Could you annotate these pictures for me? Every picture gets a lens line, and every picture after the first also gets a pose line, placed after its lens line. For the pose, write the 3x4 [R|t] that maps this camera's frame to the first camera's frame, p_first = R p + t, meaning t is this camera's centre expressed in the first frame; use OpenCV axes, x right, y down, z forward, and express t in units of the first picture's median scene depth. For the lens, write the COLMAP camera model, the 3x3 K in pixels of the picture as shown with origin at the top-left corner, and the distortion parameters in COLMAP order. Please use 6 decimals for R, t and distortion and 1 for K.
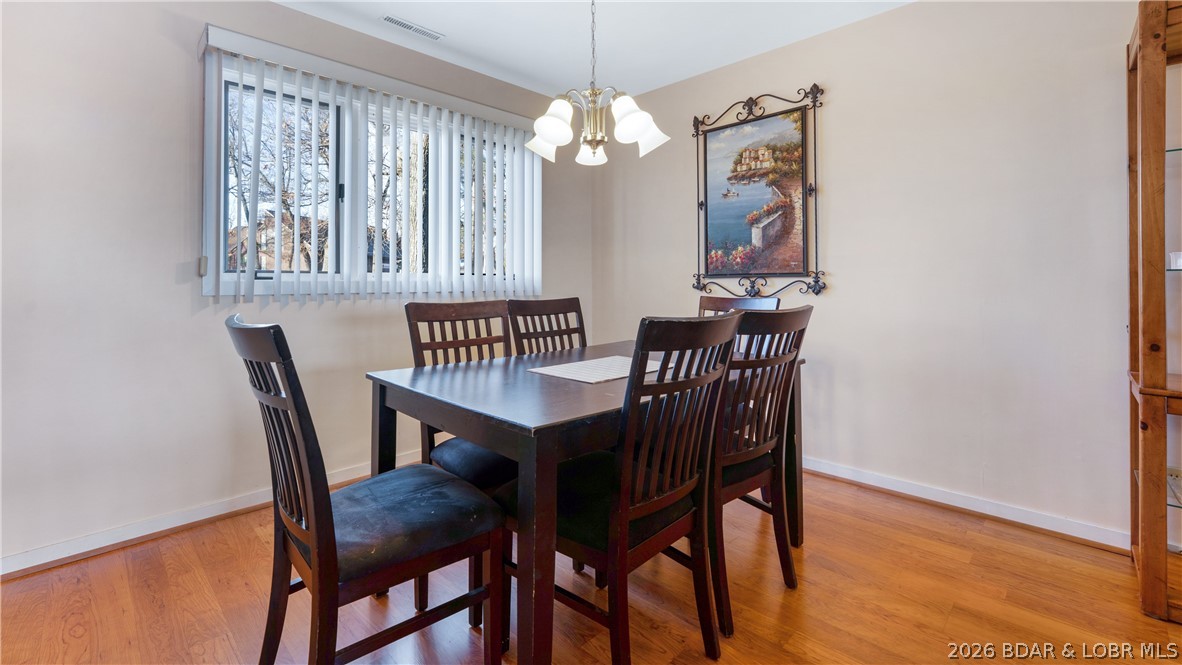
lens RADIAL K [[497.7, 0, 582.6], [0, 497.7, 283.8], [0, 0, 1]] dist [-0.020499, -0.000164]
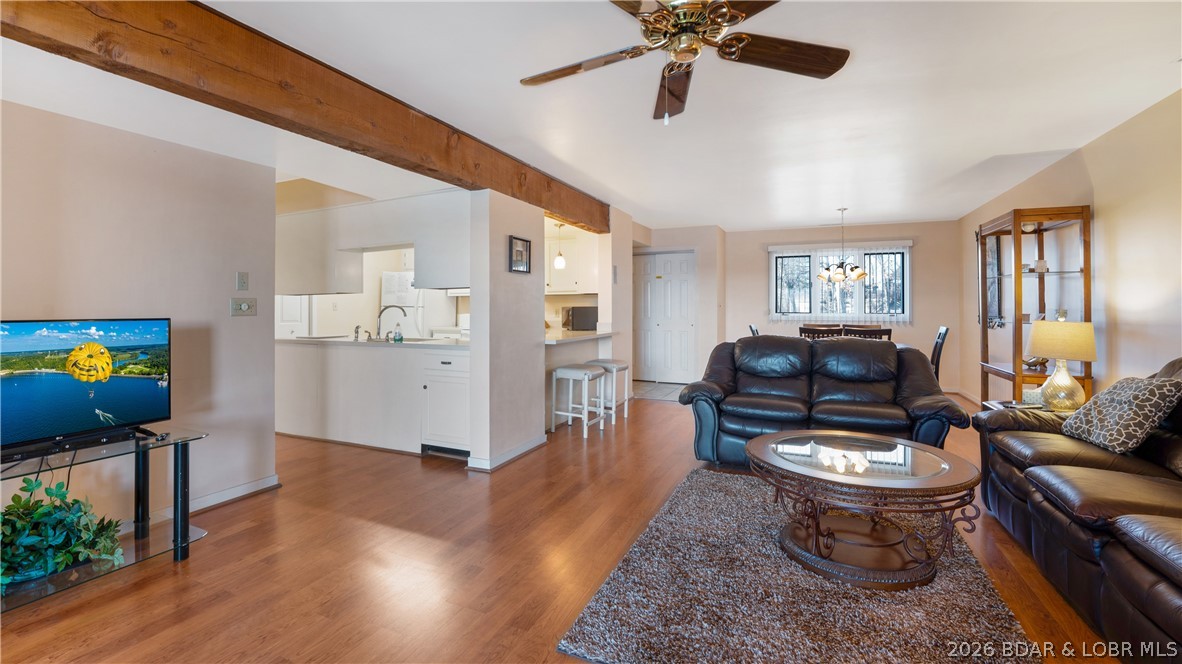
lens RADIAL K [[513.3, 0, 587.2], [0, 513.3, 300.7], [0, 0, 1]] dist [-0.002199, -0.000323]
pose [[0.344691, -0.005587, -0.938699, 1.729845], [-0.003206, 0.999969, -0.007129, -0.062322], [0.938711, 0.005466, 0.344663, -1.173366]]
